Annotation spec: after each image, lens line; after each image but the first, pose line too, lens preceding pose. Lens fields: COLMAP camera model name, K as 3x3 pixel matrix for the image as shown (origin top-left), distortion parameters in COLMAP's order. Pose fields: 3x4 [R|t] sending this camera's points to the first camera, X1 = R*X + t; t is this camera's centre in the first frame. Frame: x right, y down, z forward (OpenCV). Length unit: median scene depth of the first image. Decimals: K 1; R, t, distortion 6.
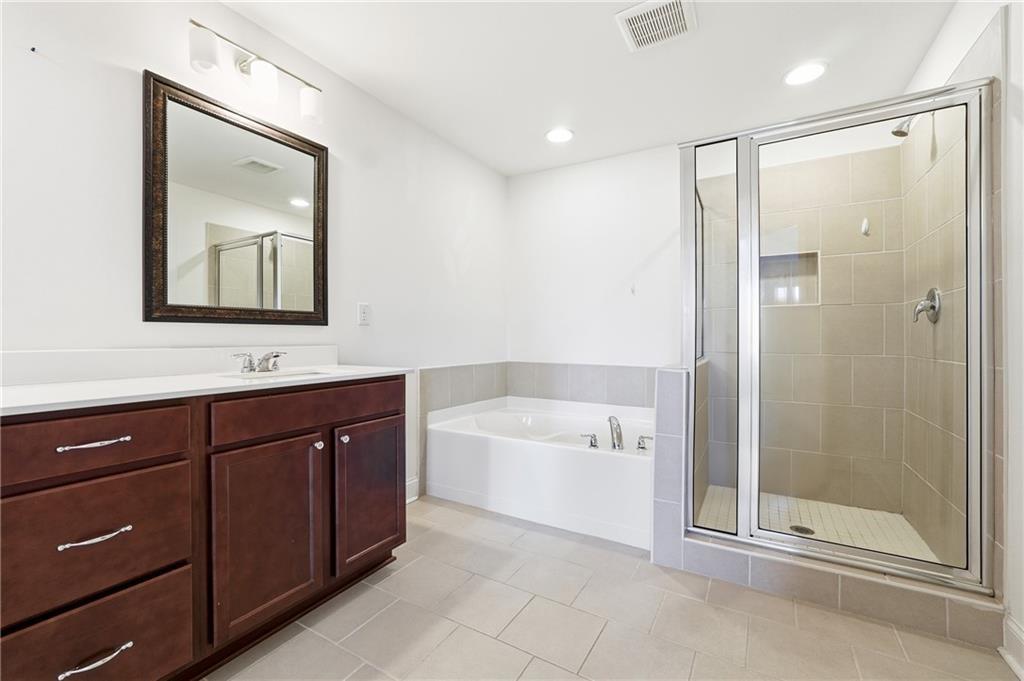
lens RADIAL K [[429.9, 0, 510.3], [0, 429.9, 340.7], [0, 0, 1]] dist [-0.013223, 0.000869]
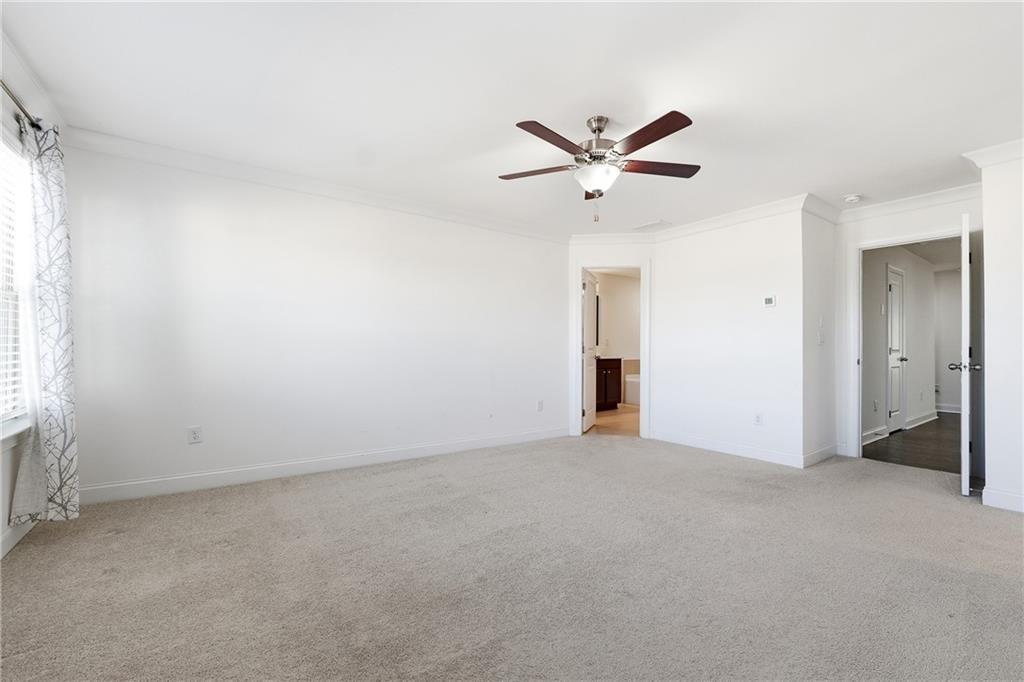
lens RADIAL K [[439.5, 0, 513.7], [0, 439.5, 339.8], [0, 0, 1]] dist [-0.003429, 0.000600]
pose [[0.915709, -0.005694, -0.401801, 0.472722], [-0.005113, 0.999654, -0.025817, 0.011769], [0.401809, 0.025695, 0.915363, -3.087145]]
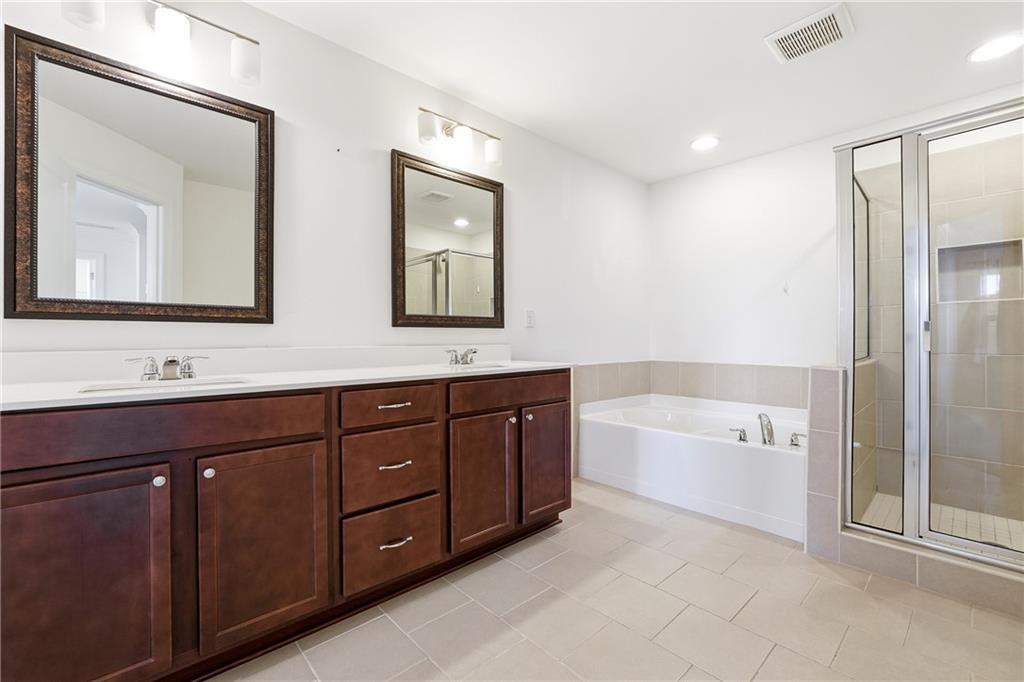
lens RADIAL K [[439.5, 0, 513.7], [0, 439.5, 339.8], [0, 0, 1]] dist [-0.003429, 0.000600]
pose [[0.960030, -0.002624, -0.279885, -0.053115], [0.001403, 0.999989, -0.004563, 0.004021], [0.279893, 0.003988, 0.960023, -0.235515]]
